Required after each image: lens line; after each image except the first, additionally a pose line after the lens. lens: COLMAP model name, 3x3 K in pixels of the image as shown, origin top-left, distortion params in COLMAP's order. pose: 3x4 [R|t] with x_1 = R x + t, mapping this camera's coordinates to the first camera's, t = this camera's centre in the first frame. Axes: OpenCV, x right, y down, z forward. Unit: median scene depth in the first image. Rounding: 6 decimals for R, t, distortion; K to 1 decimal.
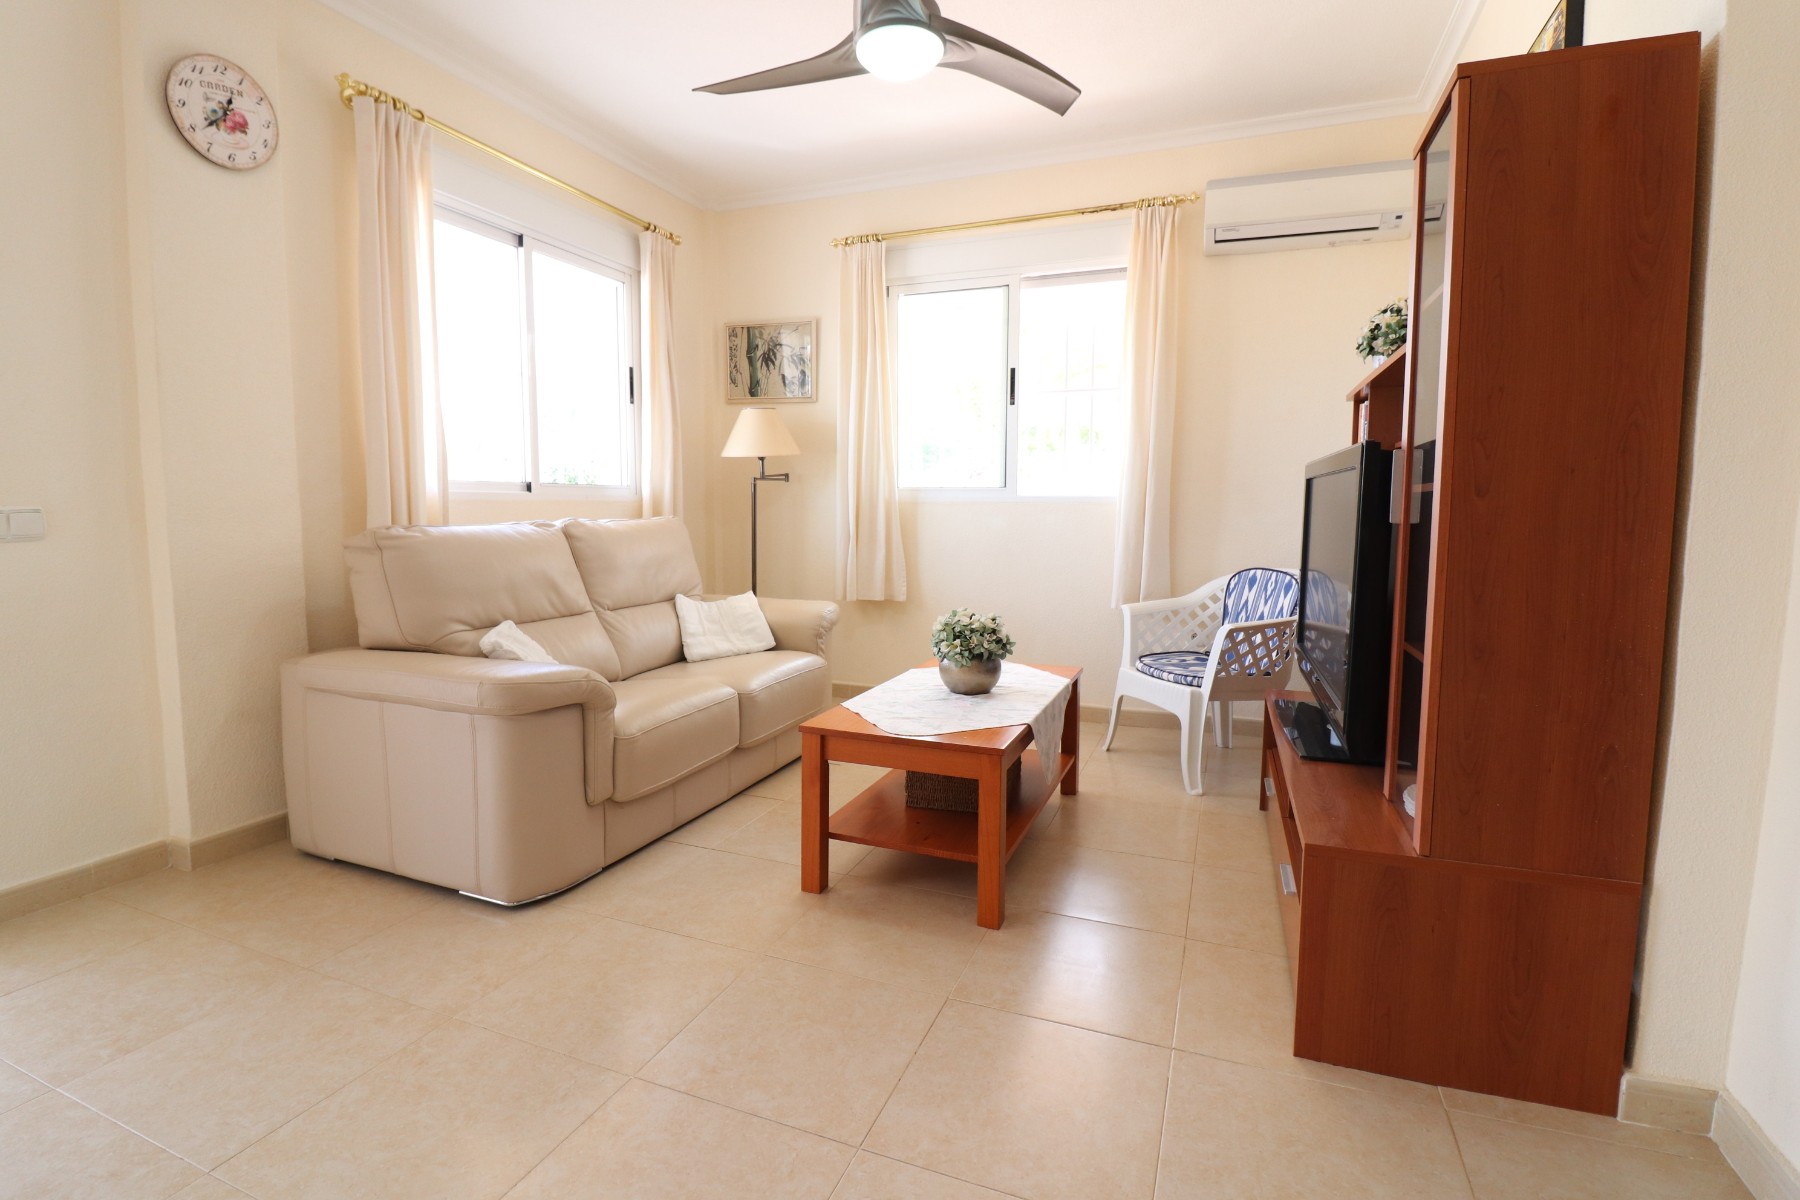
lens RADIAL K [[840.9, 0, 904.9], [0, 840.9, 590.3], [0, 0, 1]] dist [-0.006788, -0.007178]
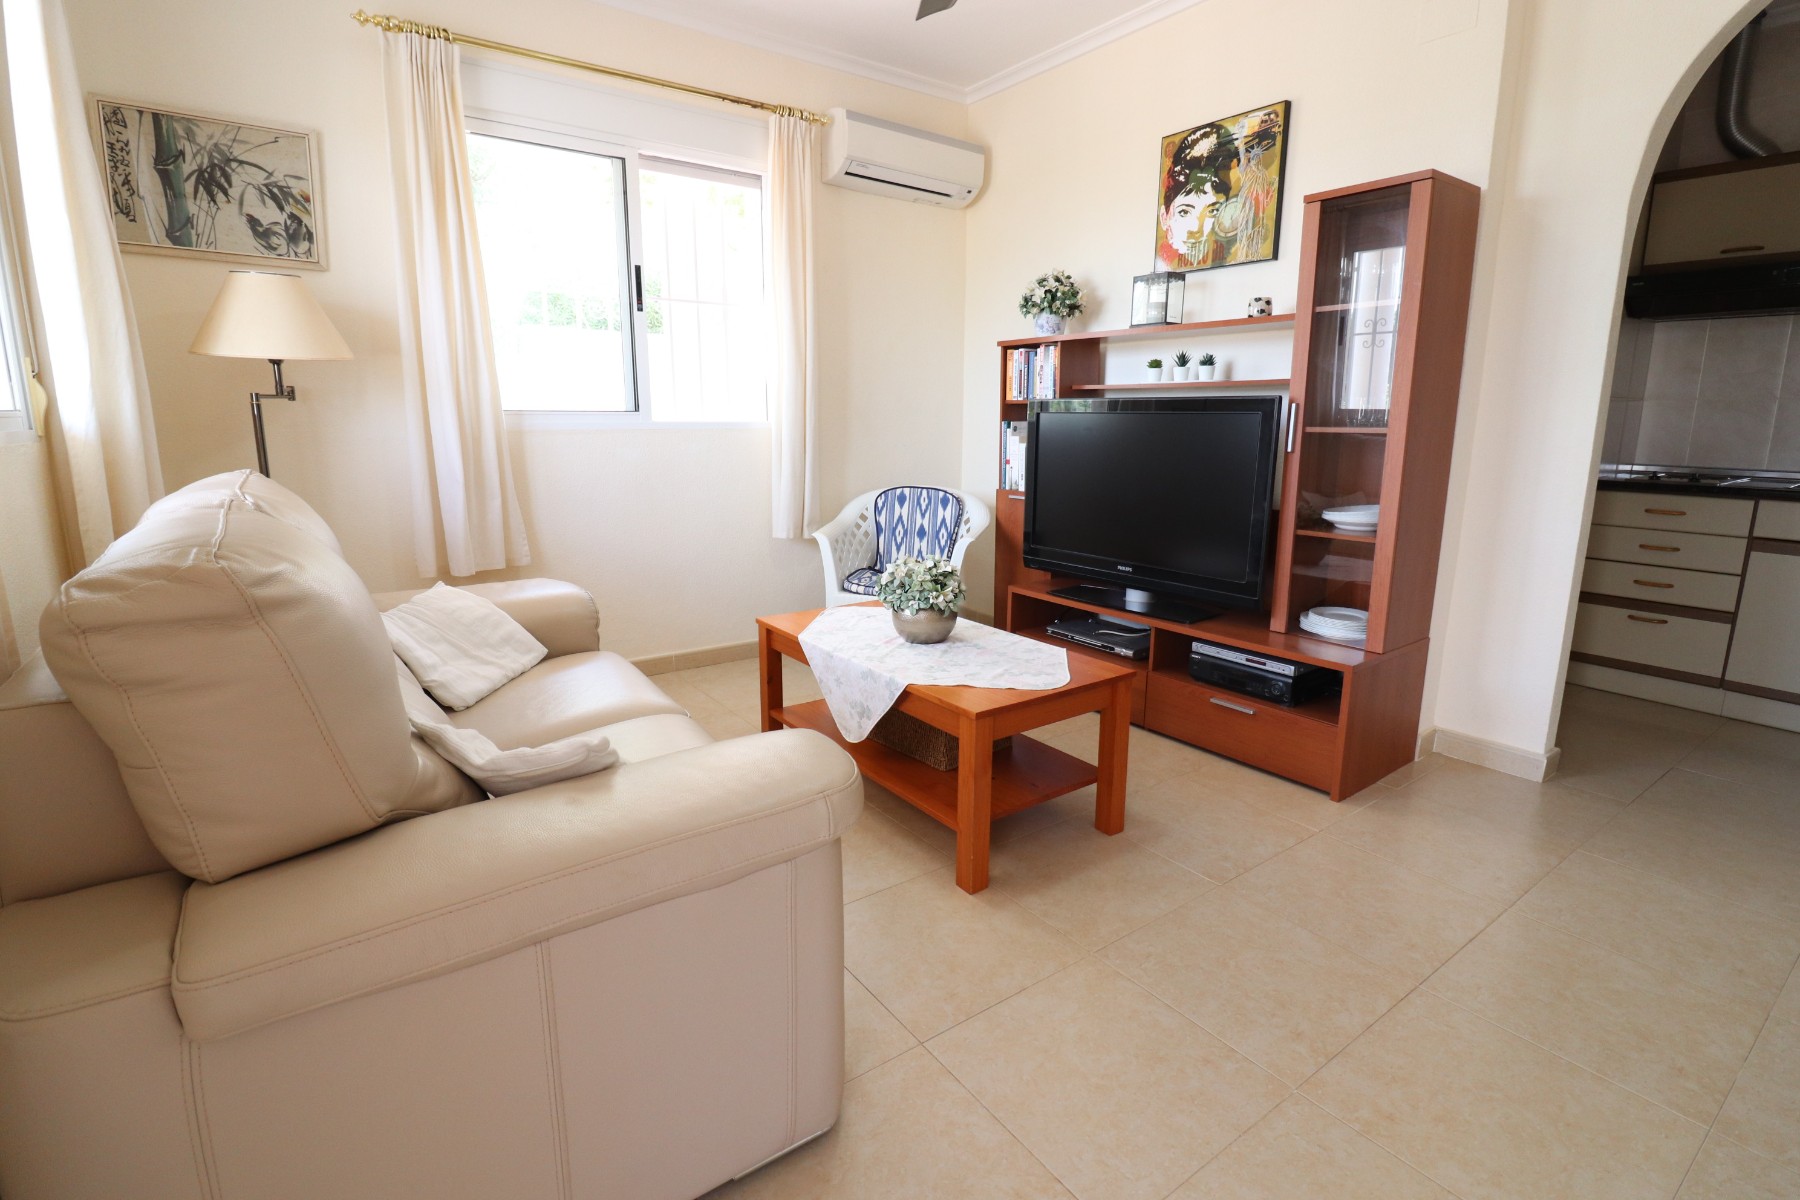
lens RADIAL K [[840.9, 0, 892.7], [0, 840.9, 587.7], [0, 0, 1]] dist [-0.006788, -0.007178]
pose [[0.540582, -0.171703, 0.823583, -0.465688], [0.085664, 0.985097, 0.149148, -0.053348], [-0.836919, -0.010076, 0.547235, 0.330870]]
